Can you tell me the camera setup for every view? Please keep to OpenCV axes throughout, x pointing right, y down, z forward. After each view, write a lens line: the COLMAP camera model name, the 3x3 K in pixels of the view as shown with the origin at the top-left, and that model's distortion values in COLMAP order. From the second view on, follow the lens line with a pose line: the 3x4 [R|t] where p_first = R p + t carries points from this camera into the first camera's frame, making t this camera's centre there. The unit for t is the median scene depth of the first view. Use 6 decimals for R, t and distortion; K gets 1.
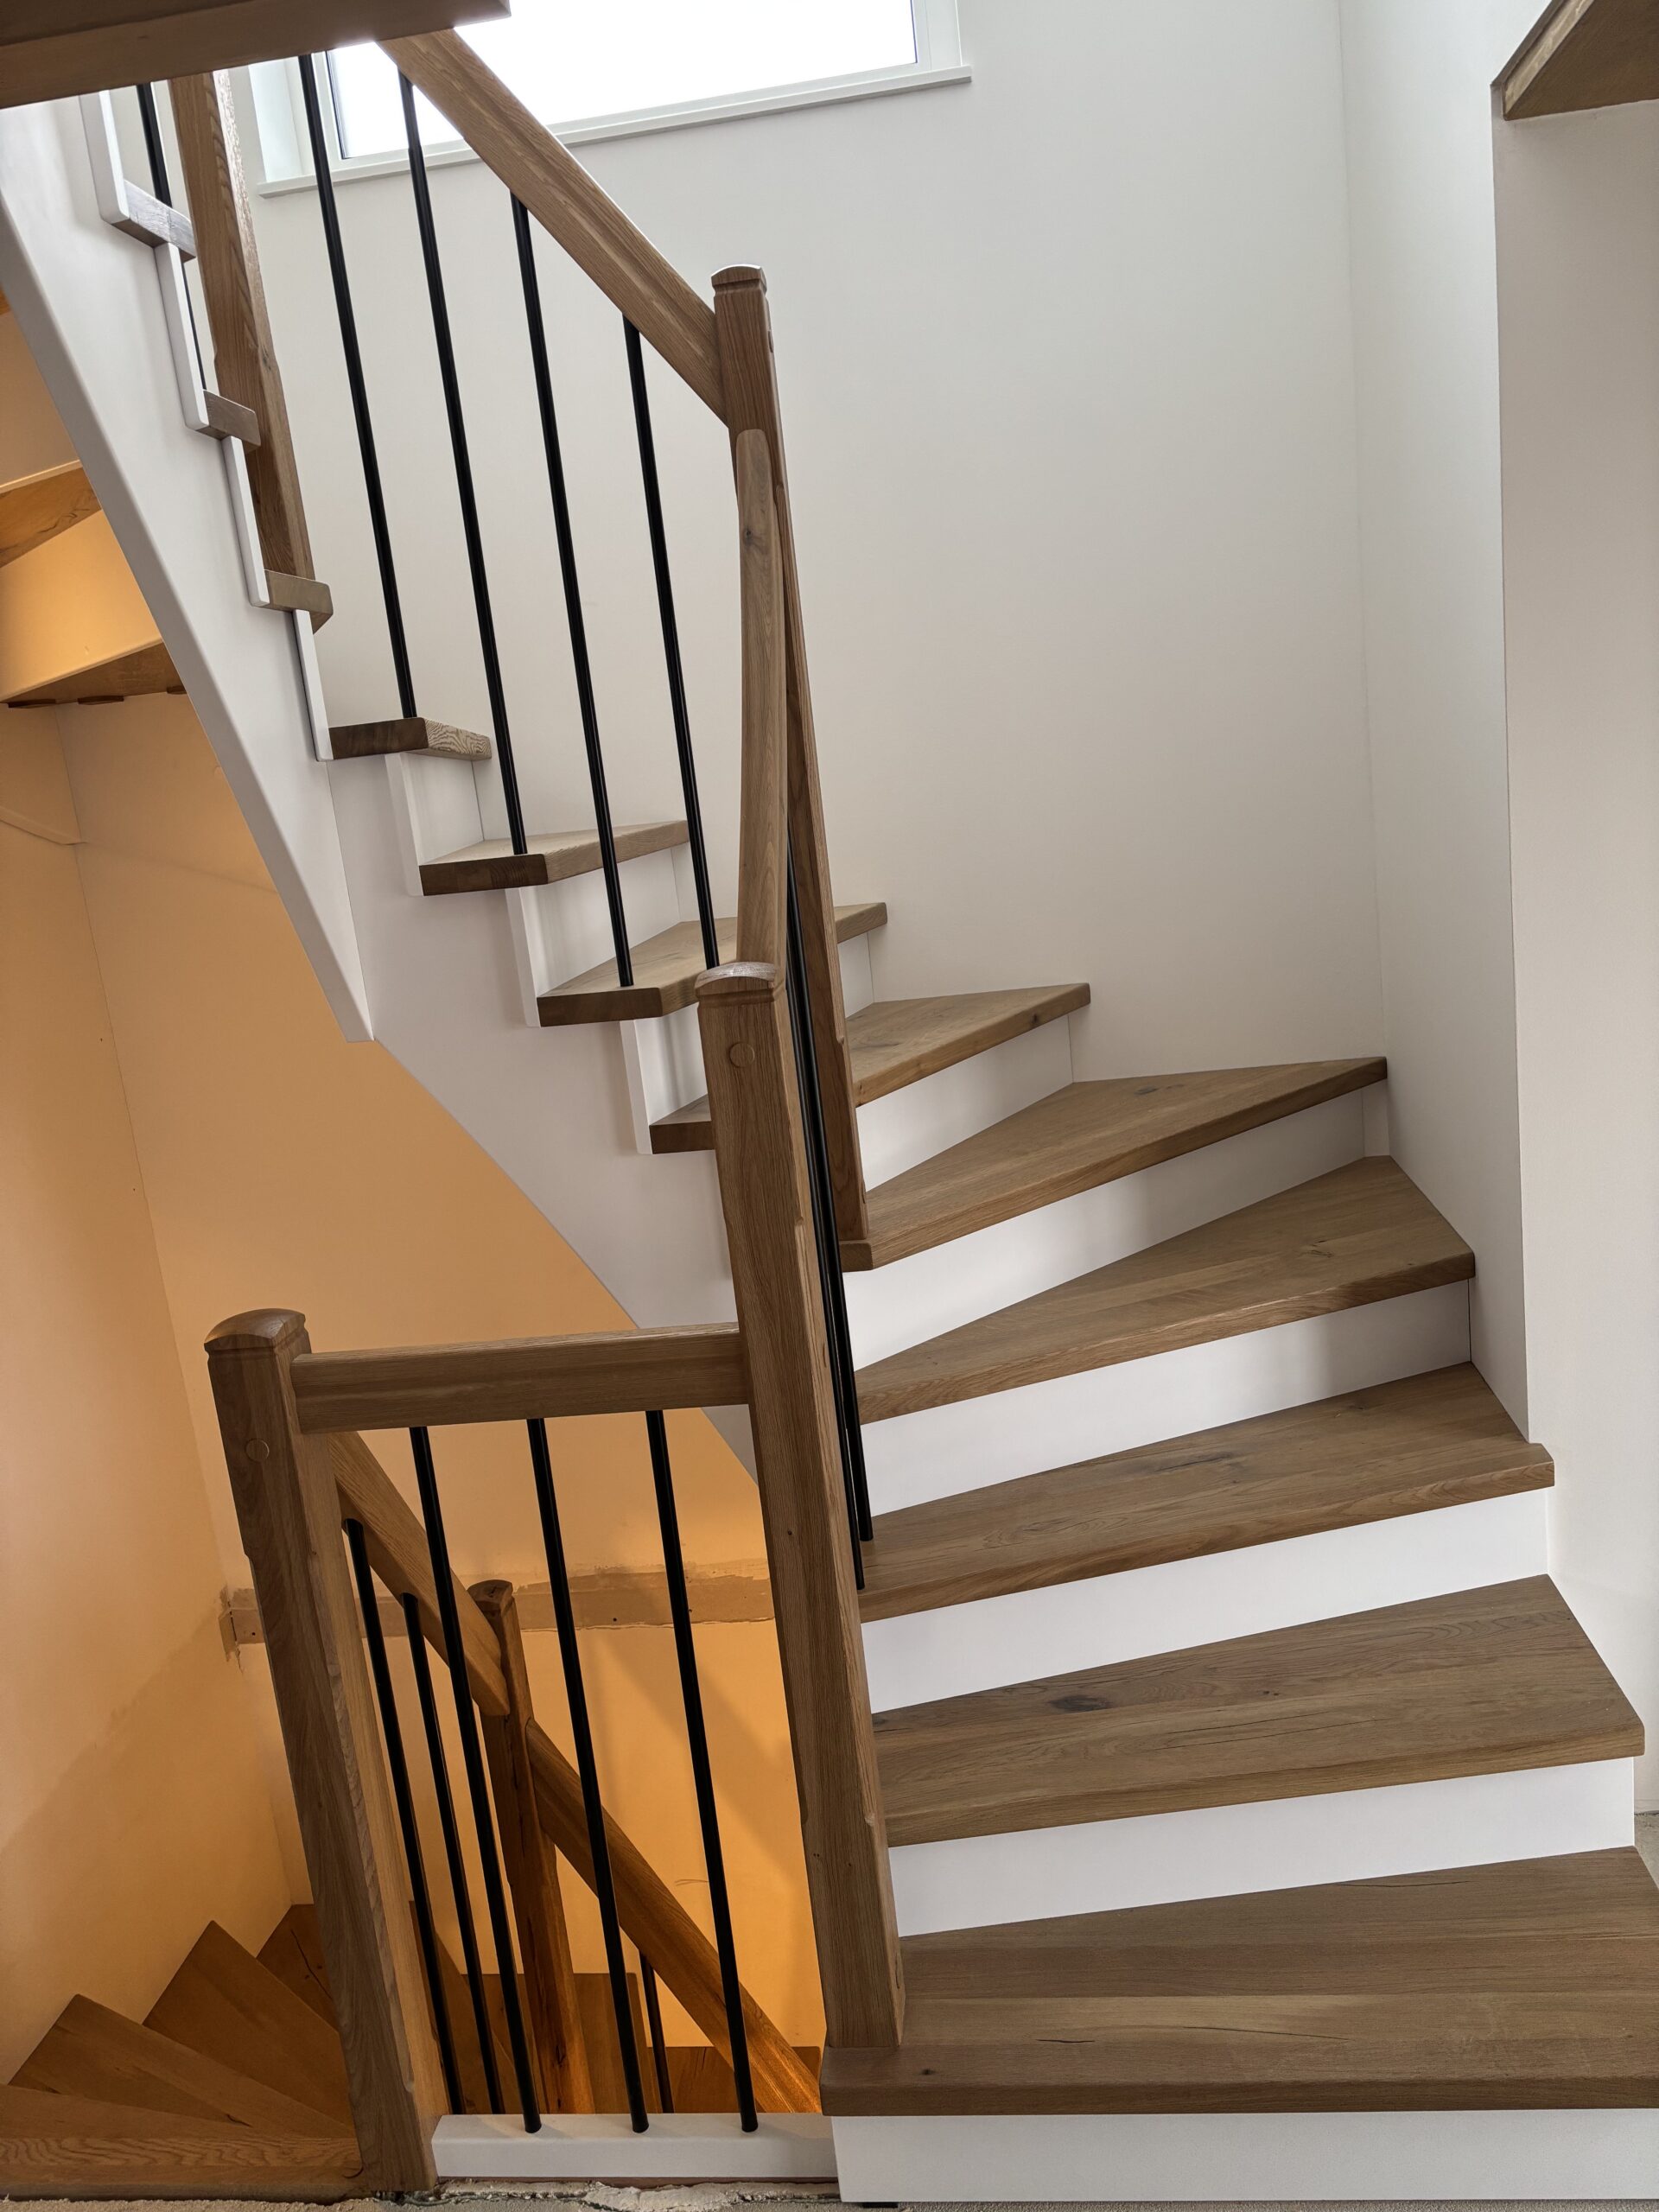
lens RADIAL K [[1670.4, 0, 828.9], [0, 1670.4, 1104.8], [0, 0, 1]] dist [0.053444, -0.026338]
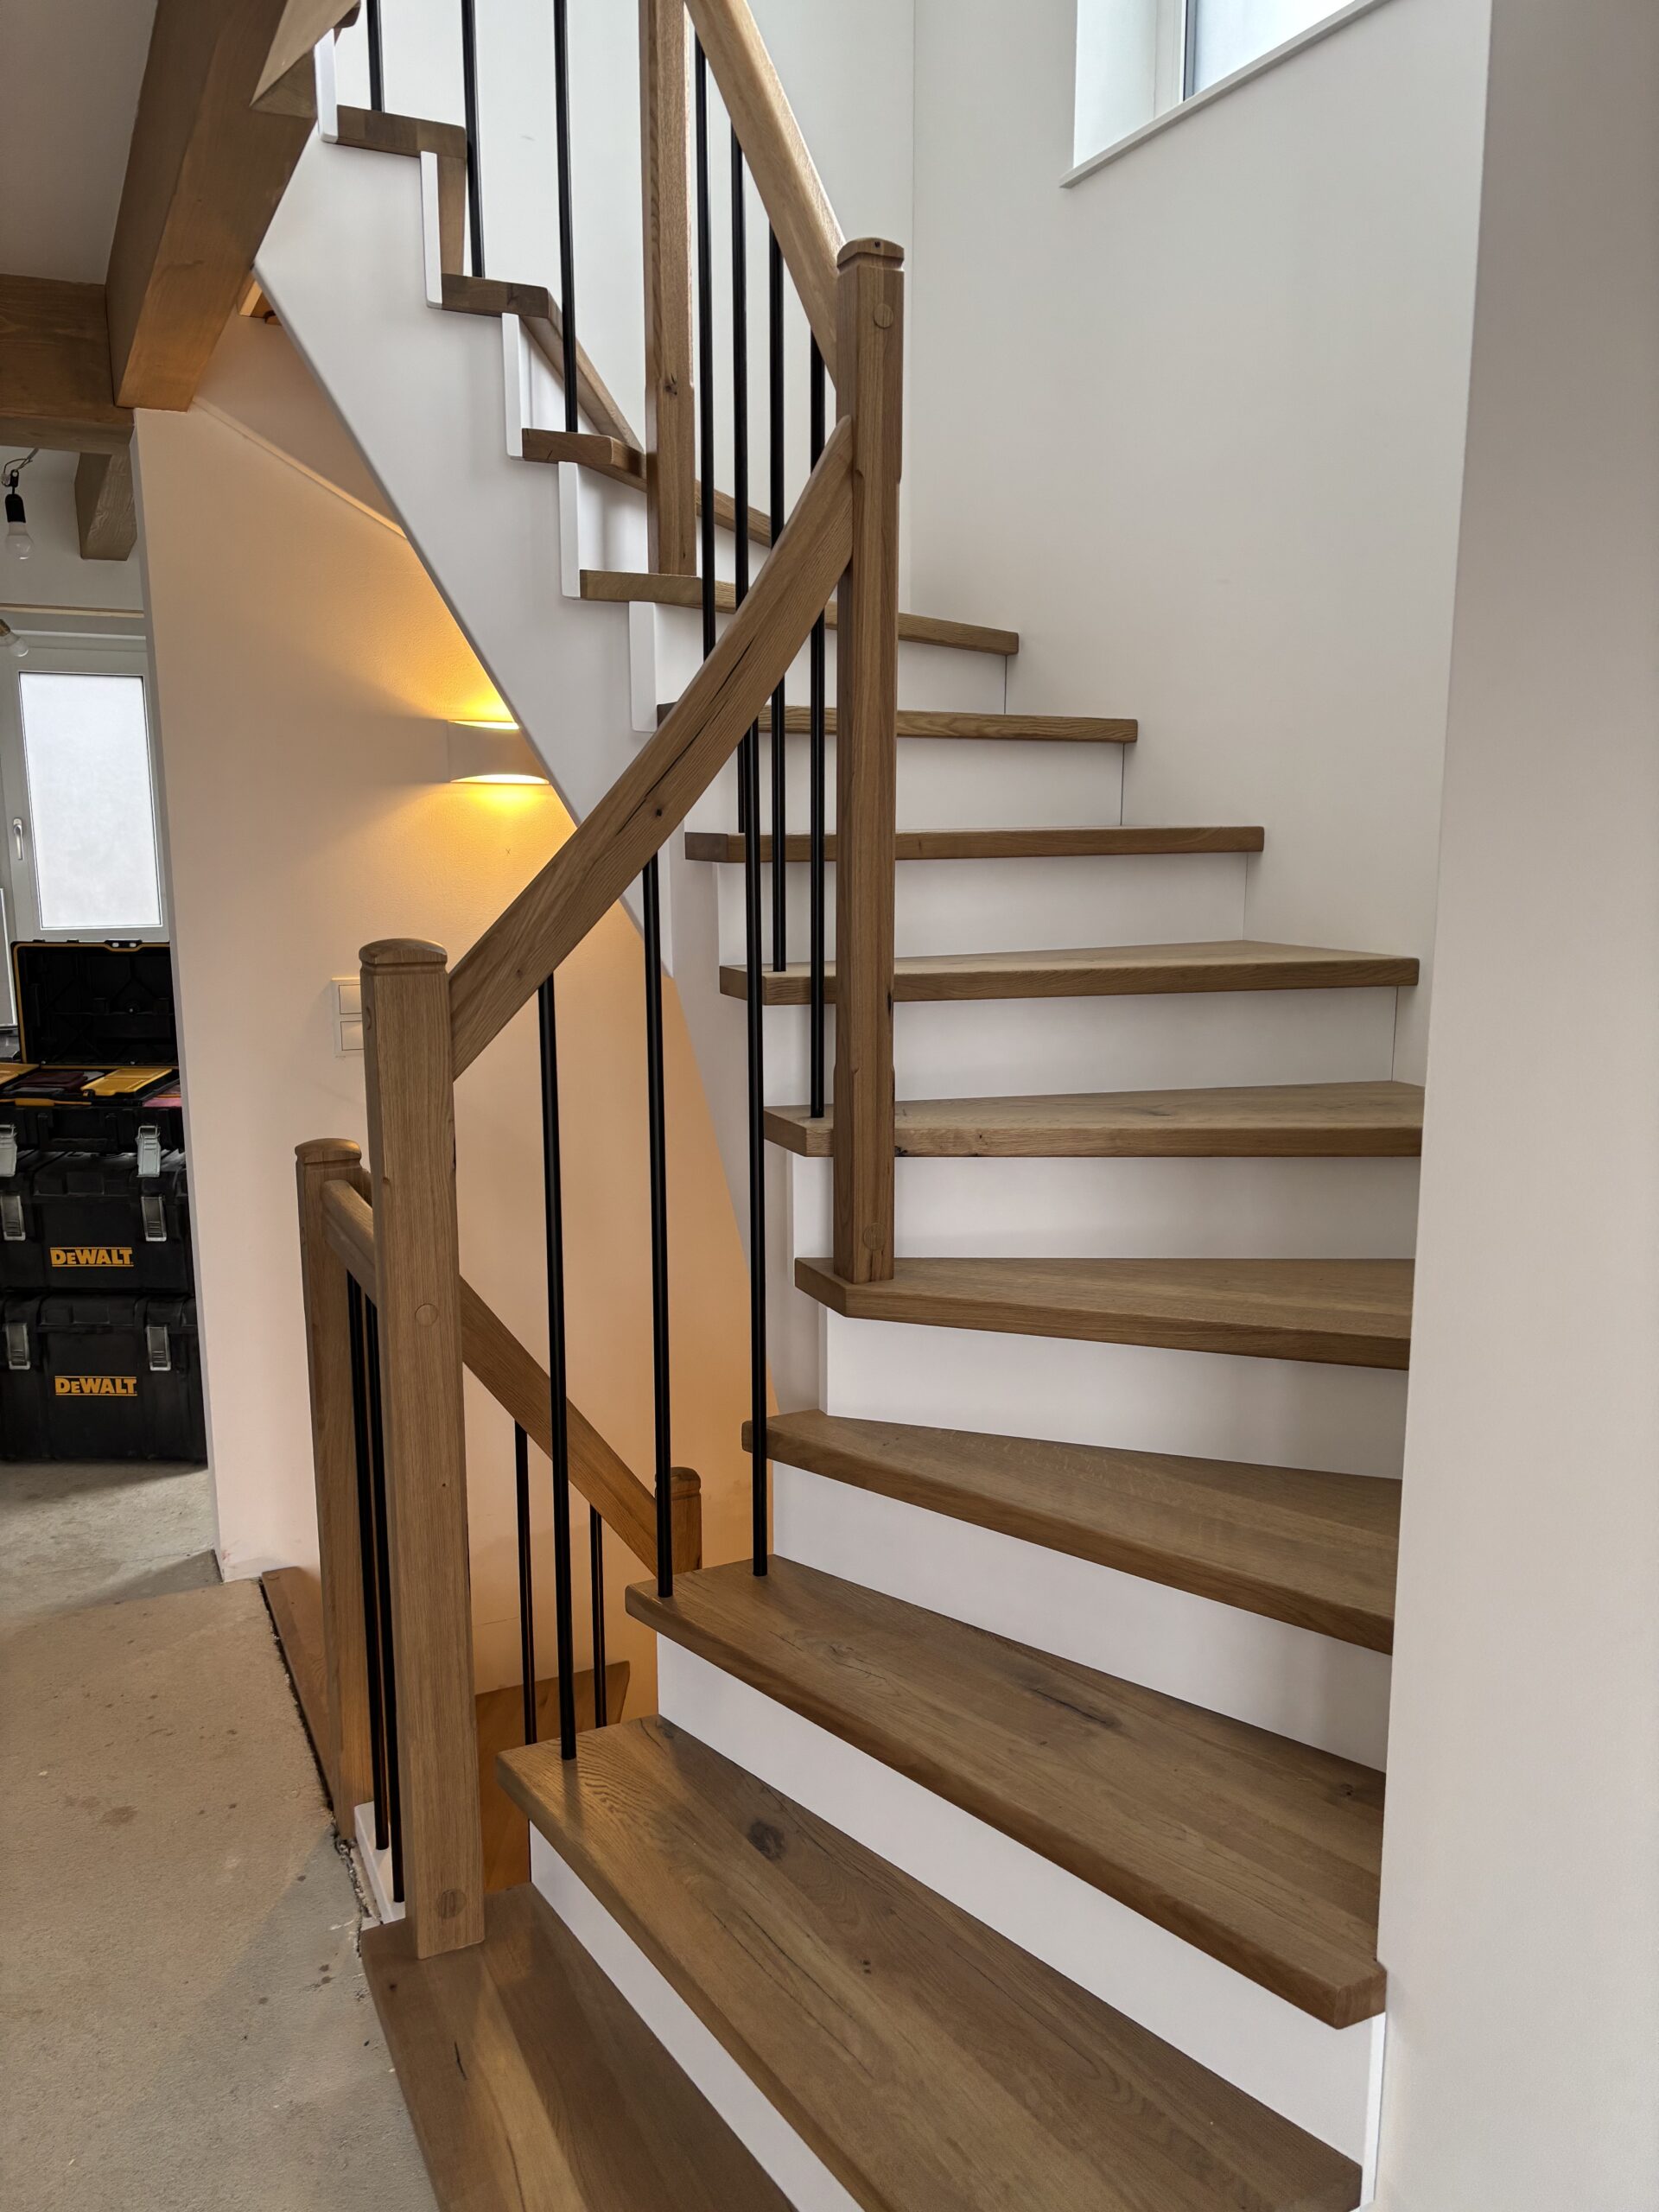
lens RADIAL K [[1670.4, 0, 834.9], [0, 1670.4, 1107.7], [0, 0, 1]] dist [0.053444, -0.026338]
pose [[0.535125, 0.262235, -0.803040, 0.733613], [-0.226408, 0.960343, 0.162730, -0.162909], [0.813868, 0.094734, 0.573276, 0.441373]]
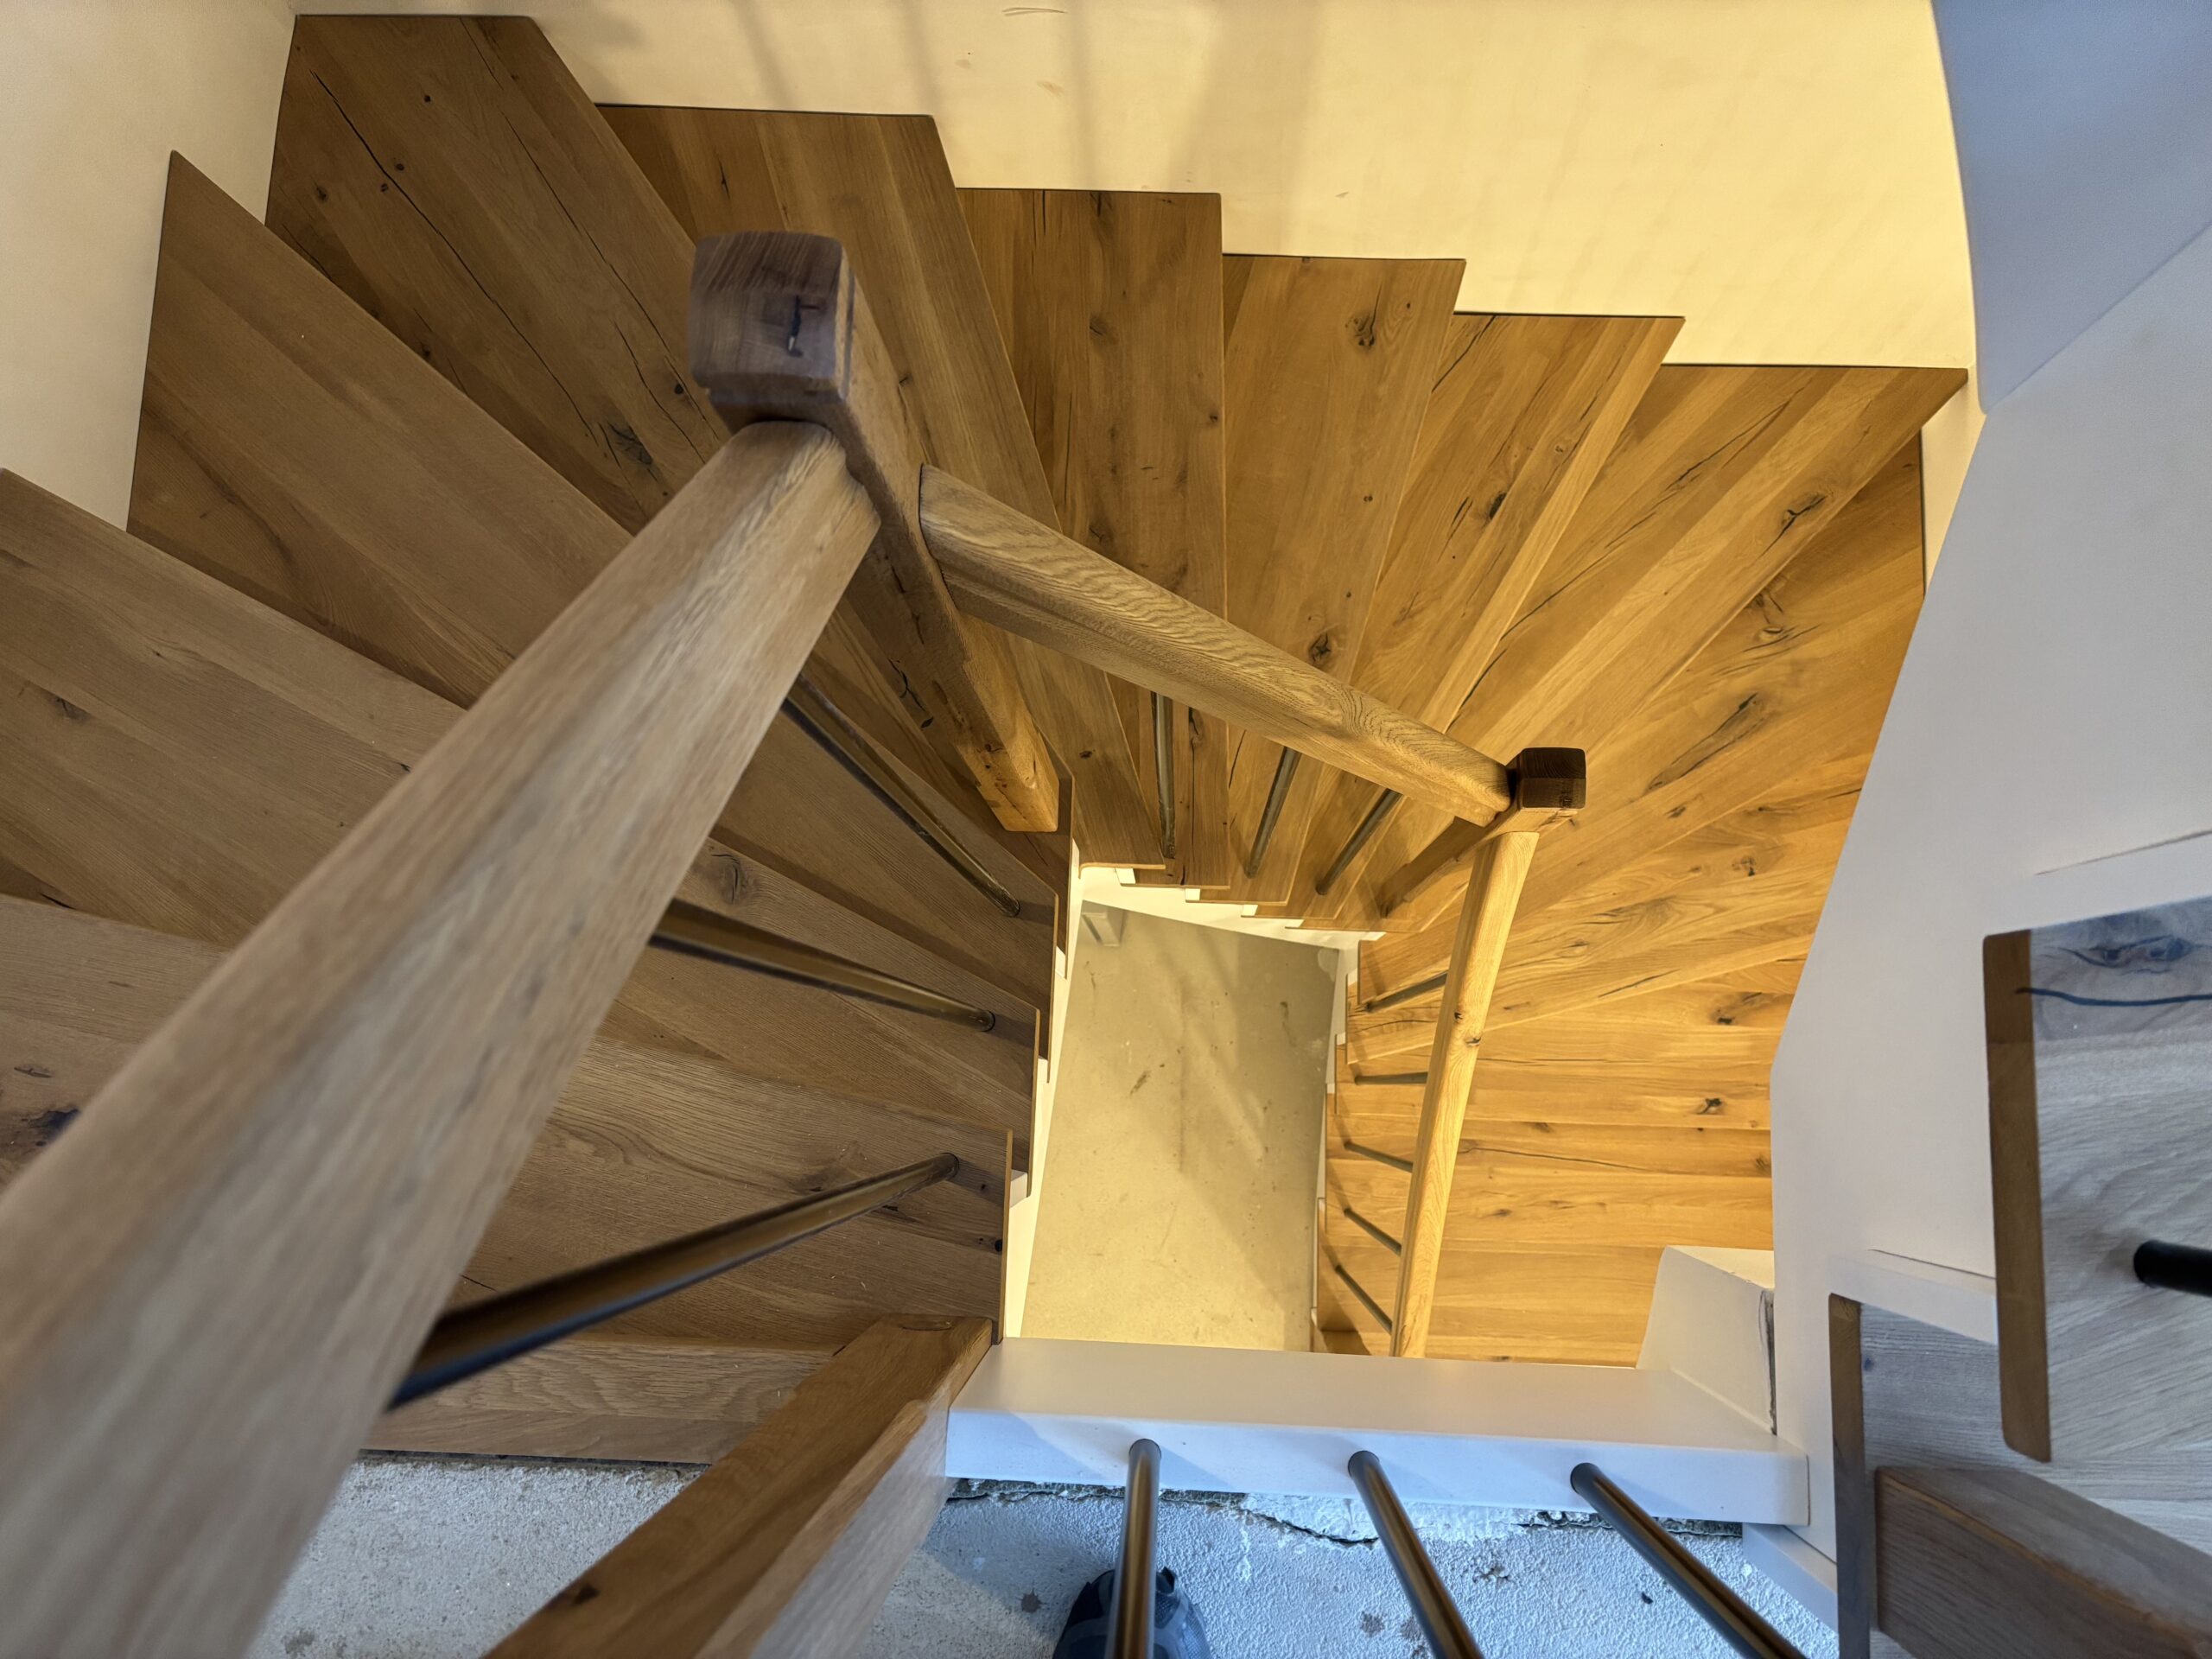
lens RADIAL K [[1670.4, 0, 1083.7], [0, 1670.4, 829.2], [0, 0, 1]] dist [0.053444, -0.026338]
pose [[0.995748, -0.066700, 0.063541, -0.182911], [-0.036469, 0.347984, 0.936791, 0.060373], [-0.084595, -0.935125, 0.344072, 0.870218]]
